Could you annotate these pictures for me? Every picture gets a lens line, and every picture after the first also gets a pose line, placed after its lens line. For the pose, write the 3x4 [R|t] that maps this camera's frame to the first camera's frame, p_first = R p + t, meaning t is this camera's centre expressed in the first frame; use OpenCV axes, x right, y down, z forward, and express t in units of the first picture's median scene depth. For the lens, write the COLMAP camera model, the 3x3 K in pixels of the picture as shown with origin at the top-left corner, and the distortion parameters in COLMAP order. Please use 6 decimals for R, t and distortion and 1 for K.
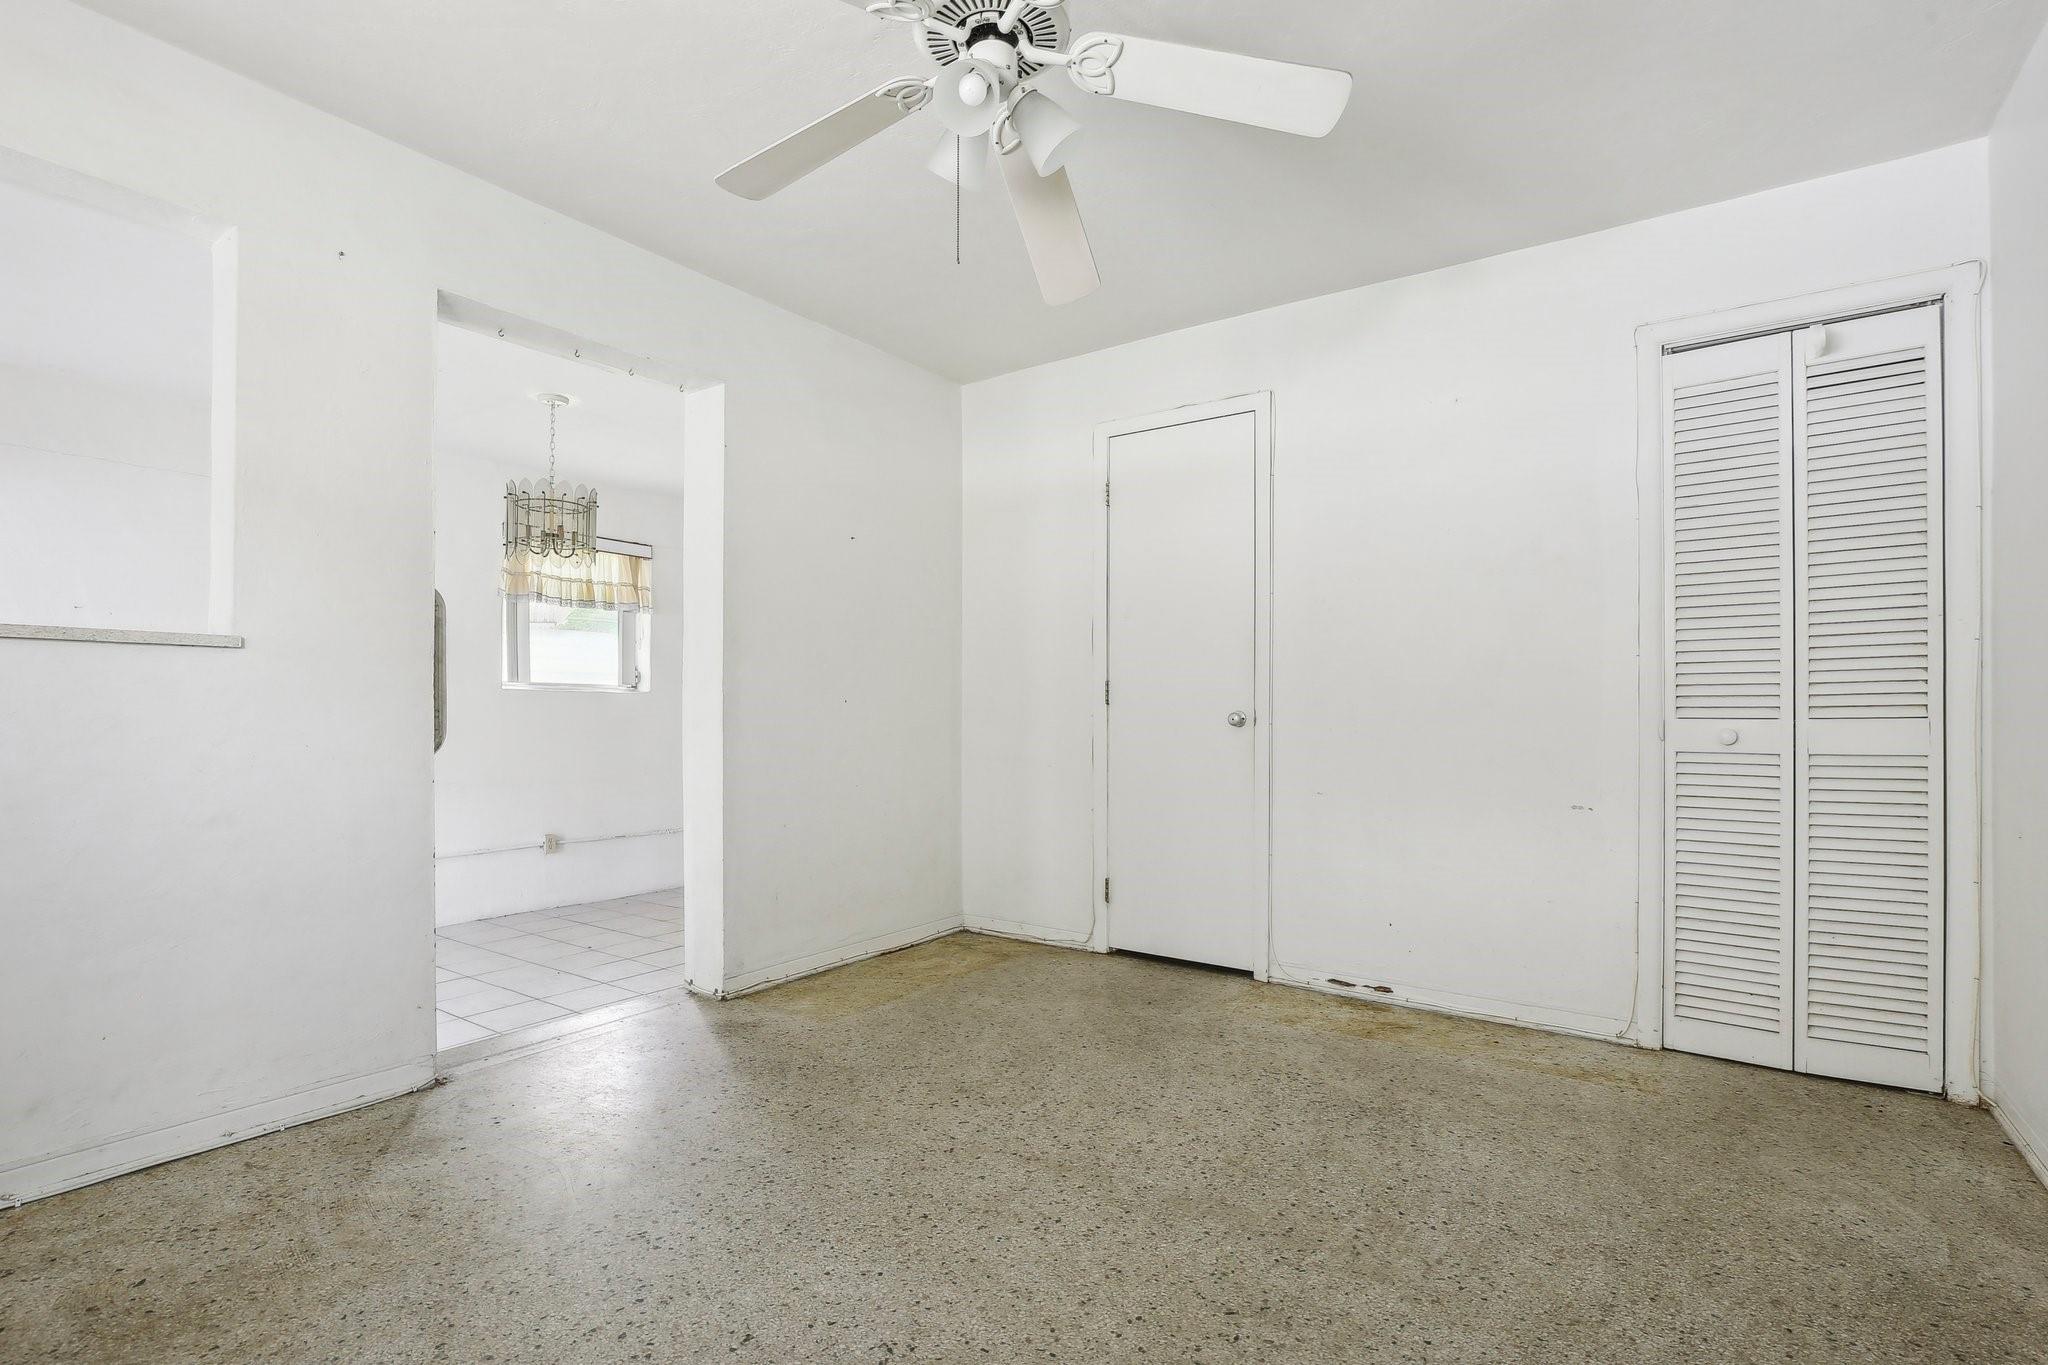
lens RADIAL K [[939.4, 0, 1037.0], [0, 939.4, 686.8], [0, 0, 1]] dist [-0.008853, 0.001915]
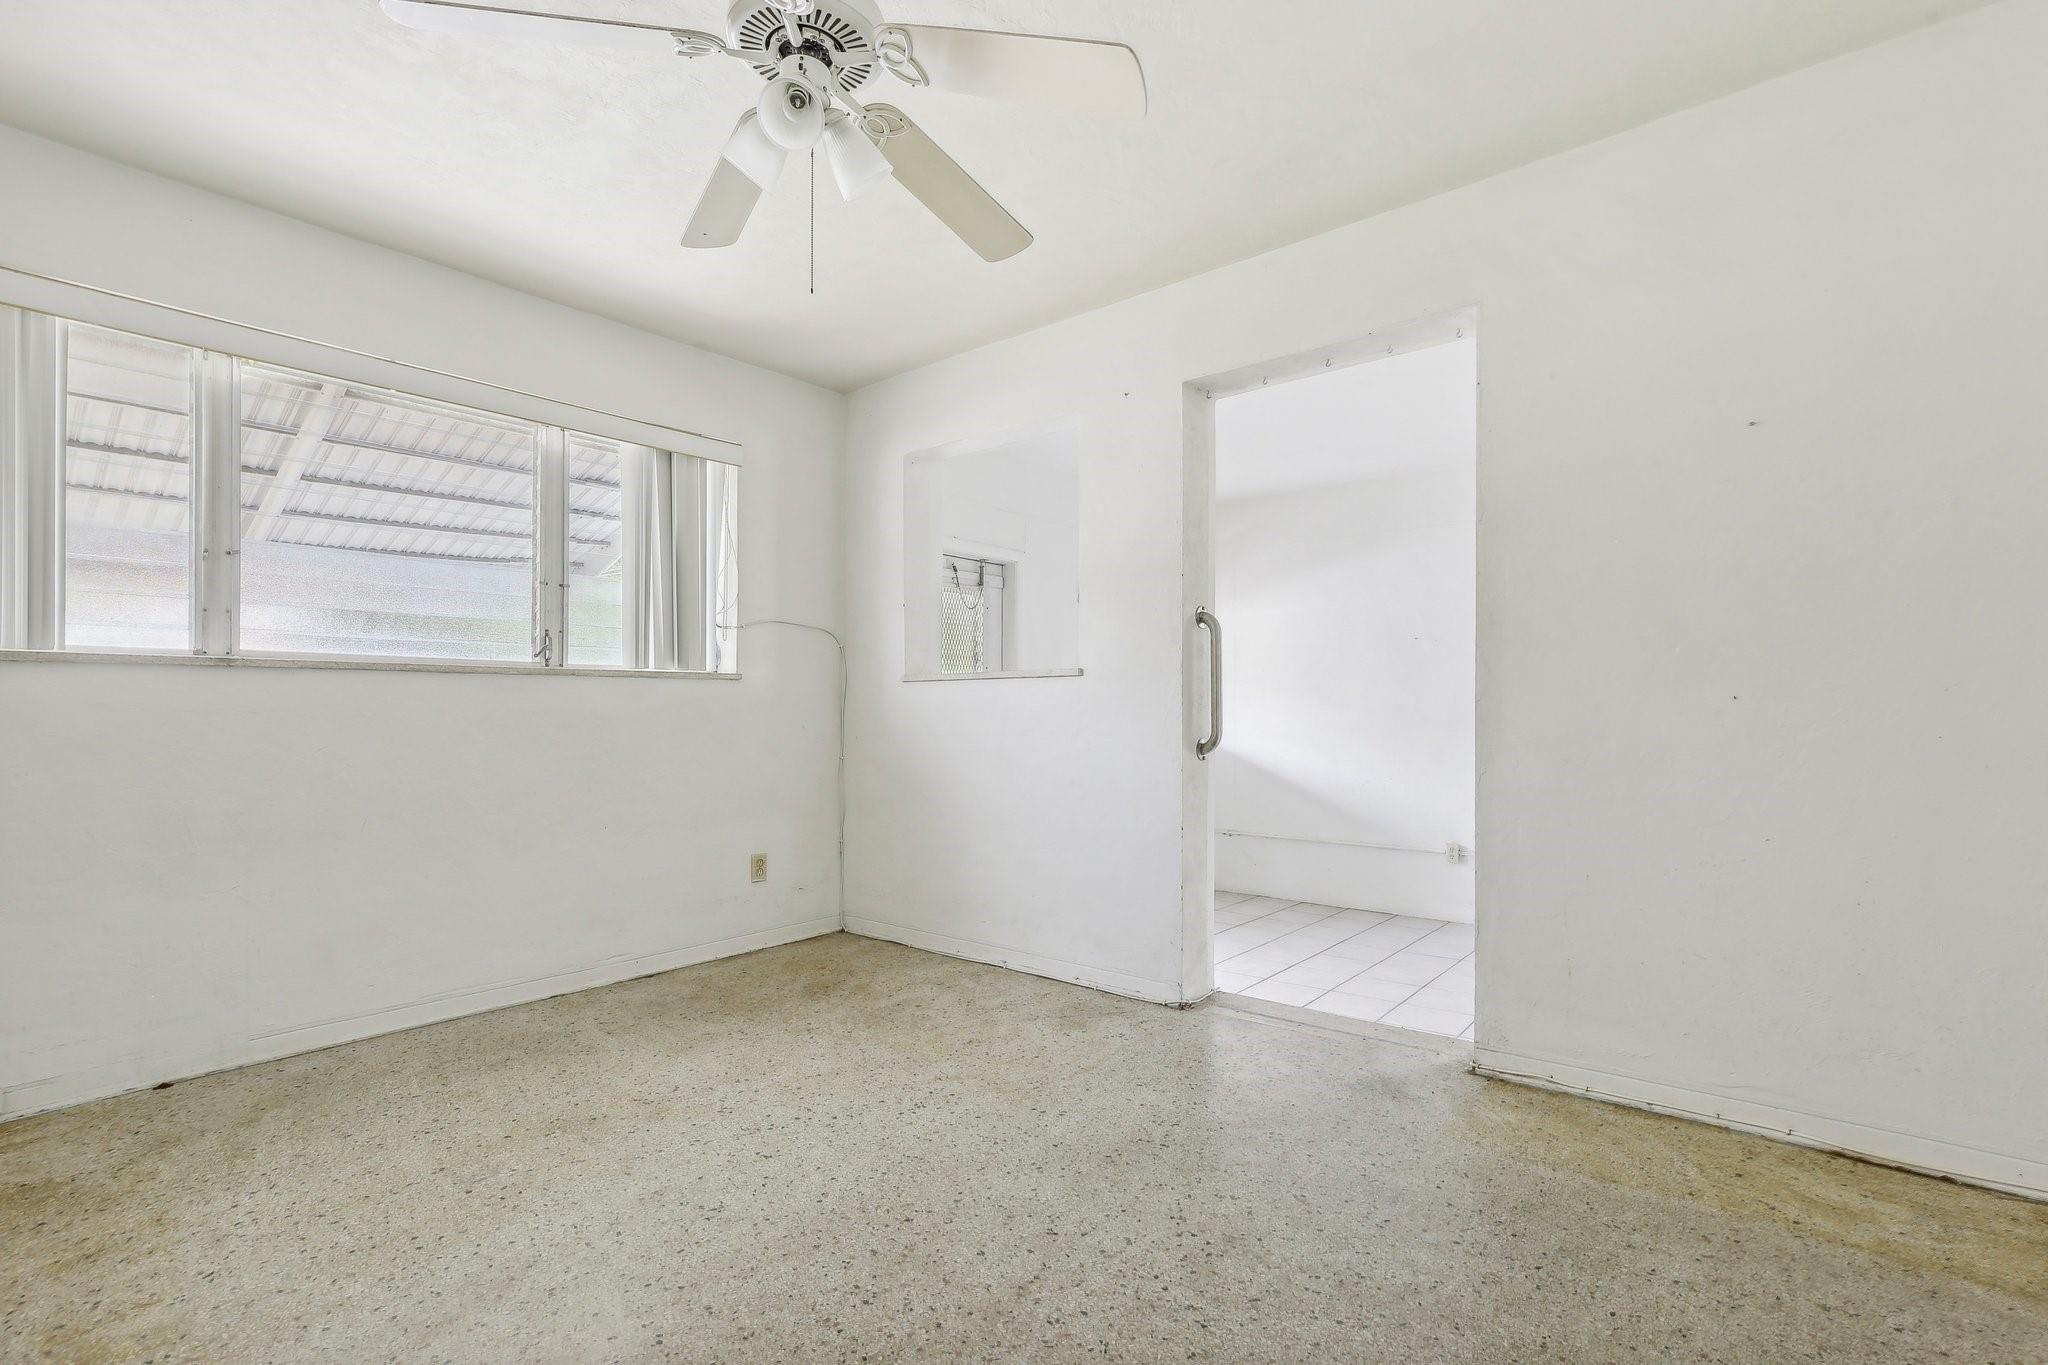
lens RADIAL K [[939.4, 0, 1036.4], [0, 939.4, 693.0], [0, 0, 1]] dist [-0.008853, 0.001915]
pose [[-0.061146, -0.018991, -0.997948, 0.614319], [0.030141, 0.999328, -0.020864, 0.016512], [0.997674, -0.031355, -0.060532, 0.841338]]
